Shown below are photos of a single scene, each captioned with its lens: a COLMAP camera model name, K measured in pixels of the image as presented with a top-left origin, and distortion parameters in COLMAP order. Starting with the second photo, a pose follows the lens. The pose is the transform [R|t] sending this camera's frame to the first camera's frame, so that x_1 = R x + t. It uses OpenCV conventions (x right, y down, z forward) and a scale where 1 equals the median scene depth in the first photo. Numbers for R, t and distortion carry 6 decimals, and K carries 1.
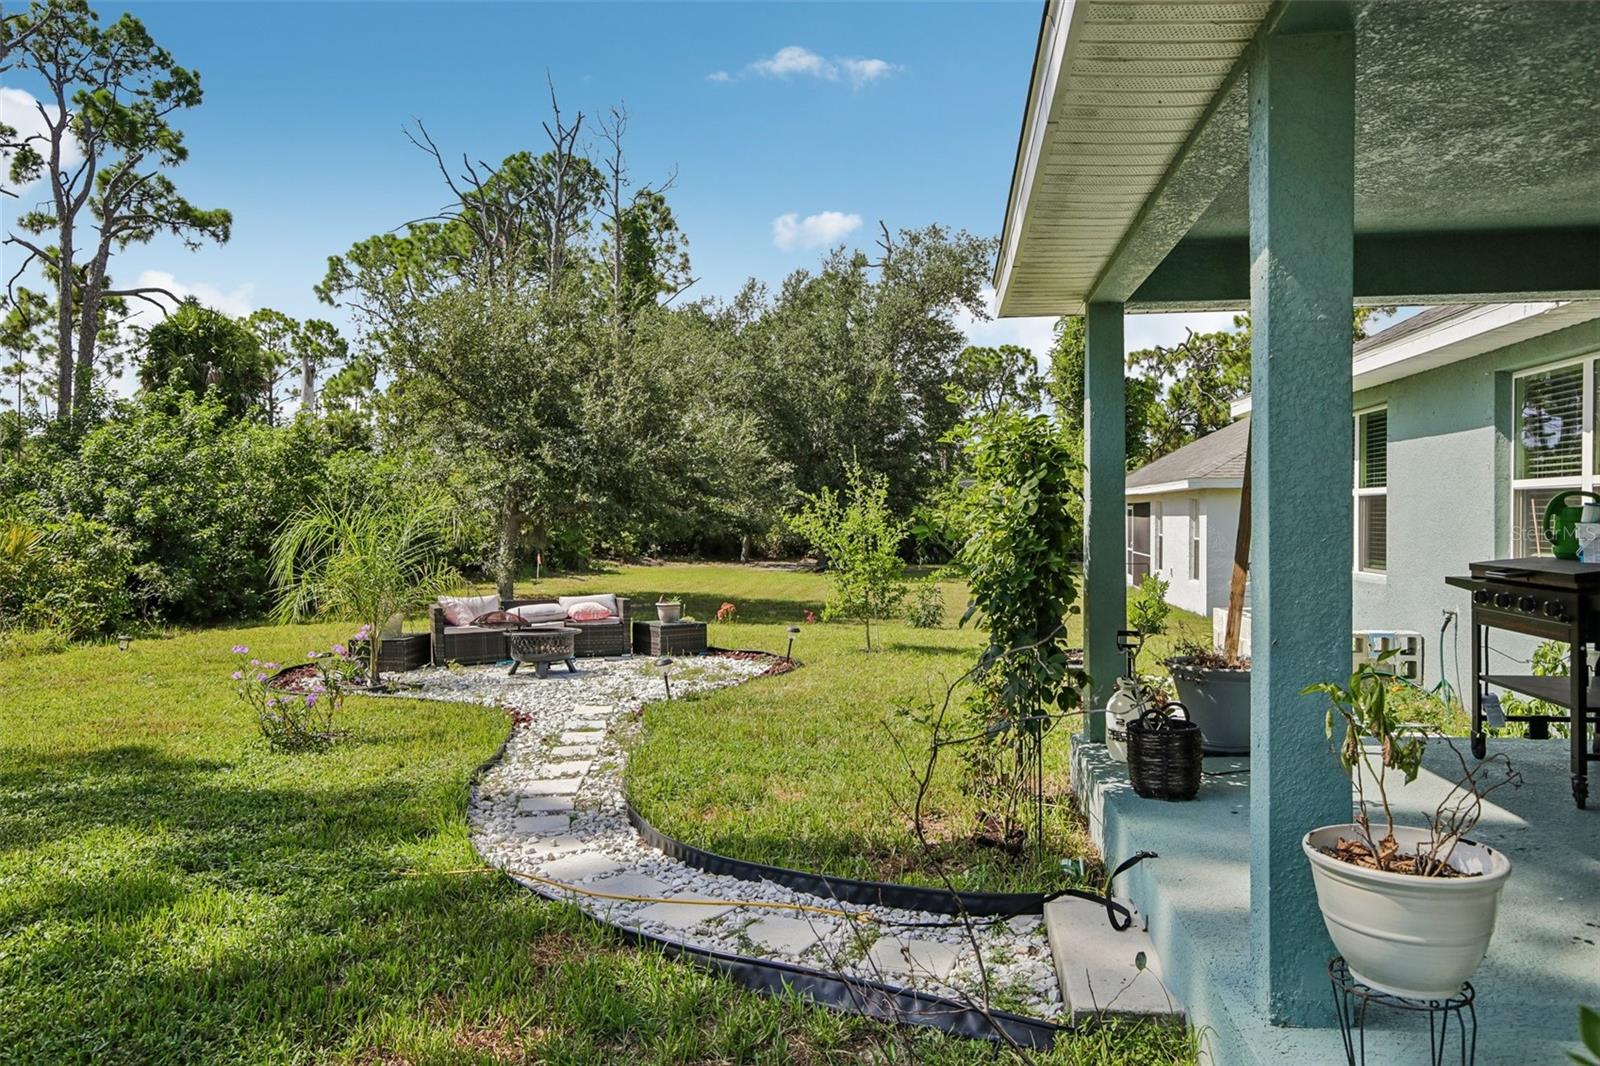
lens RADIAL K [[1092.2, 0, 804.5], [0, 1092.2, 520.0], [0, 0, 1]] dist [0.001967, 0.002695]
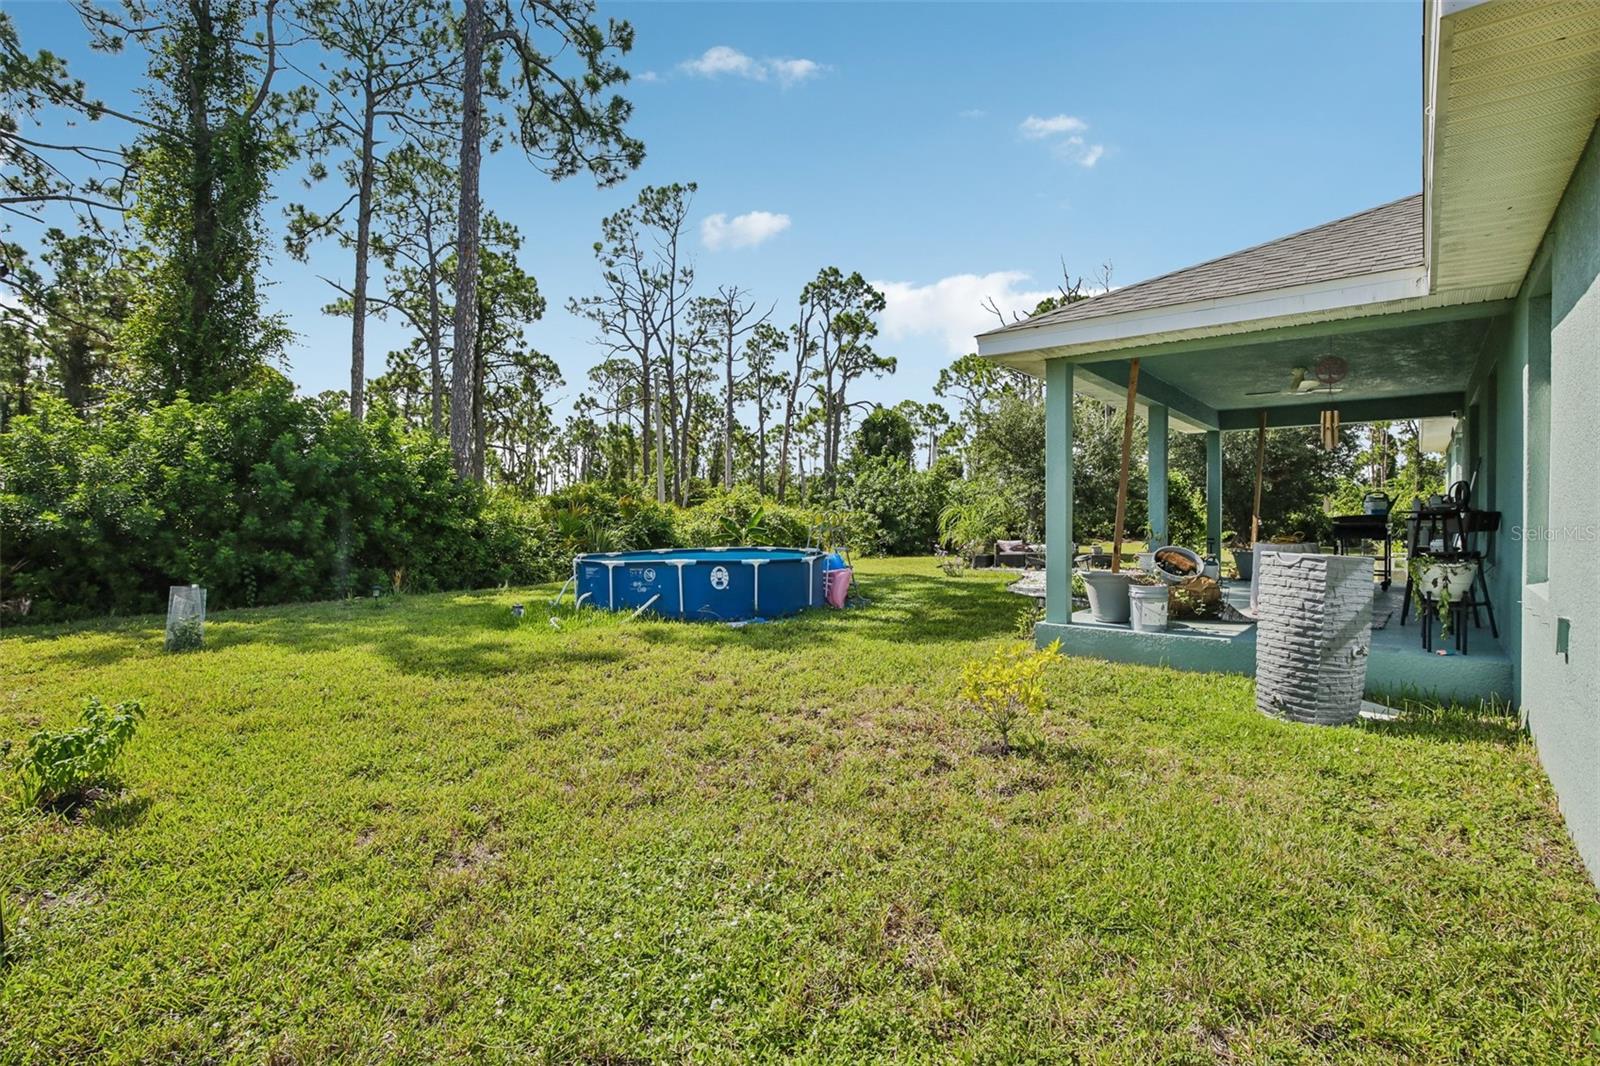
lens RADIAL K [[775.3, 0, 807.2], [0, 775.3, 521.0], [0, 0, 1]] dist [-0.002741, 0.000011]
pose [[0.843437, 0.004774, -0.537207, 0.097777], [-0.004650, 0.999988, 0.001585, 0.010325], [0.537208, 0.001162, 0.843449, -0.284496]]
